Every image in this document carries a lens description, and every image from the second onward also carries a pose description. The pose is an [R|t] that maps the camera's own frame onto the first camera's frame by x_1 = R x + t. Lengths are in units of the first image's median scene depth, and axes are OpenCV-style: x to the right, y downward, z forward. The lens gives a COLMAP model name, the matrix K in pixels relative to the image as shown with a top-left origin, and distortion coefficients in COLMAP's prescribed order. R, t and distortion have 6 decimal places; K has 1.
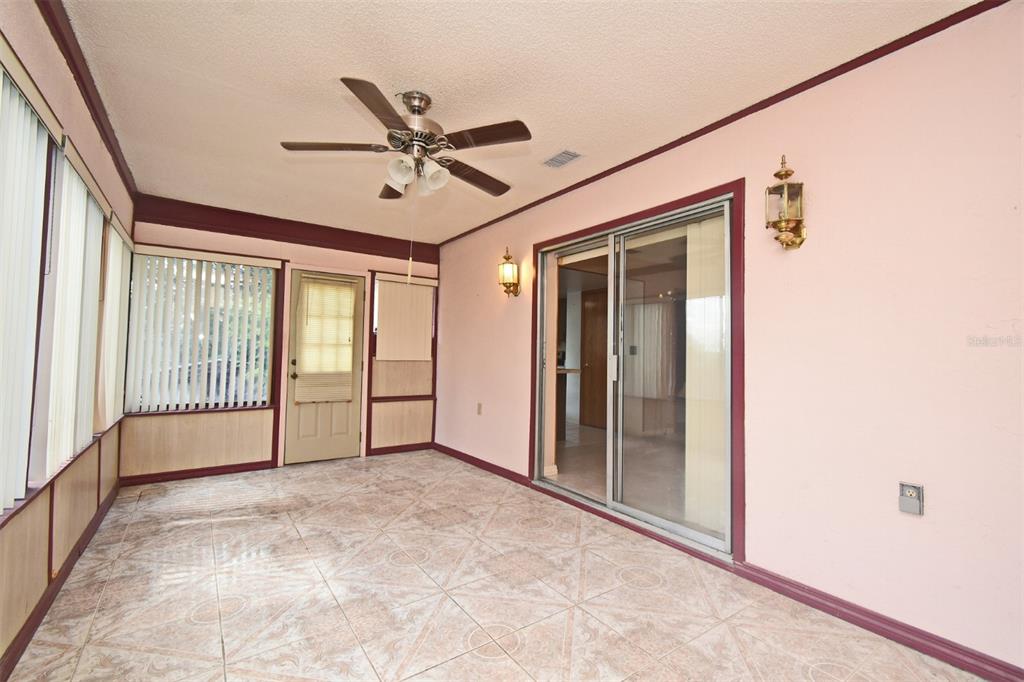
lens RADIAL K [[435.0, 0, 514.7], [0, 435.0, 338.2], [0, 0, 1]] dist [0.023092, -0.007113]
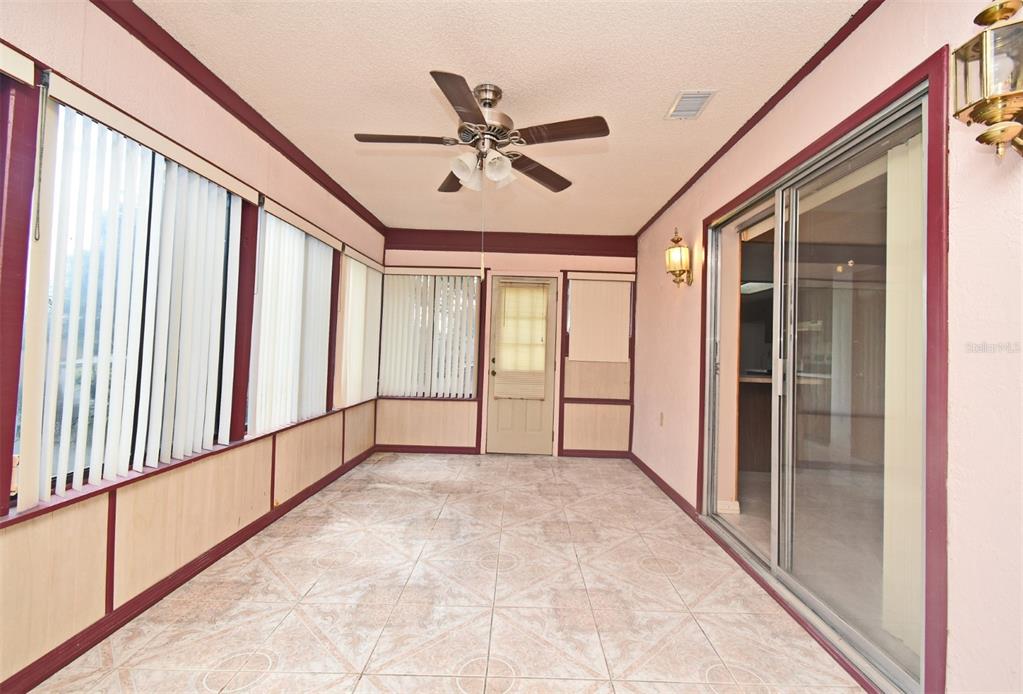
lens RADIAL K [[453.5, 0, 531.0], [0, 453.5, 332.3], [0, 0, 1]] dist [0.014411, 0.000219]
pose [[0.822733, -0.014660, -0.568238, 0.257811], [0.005125, 0.999818, -0.018375, 0.006641], [0.568404, 0.012205, 0.822659, 0.132918]]
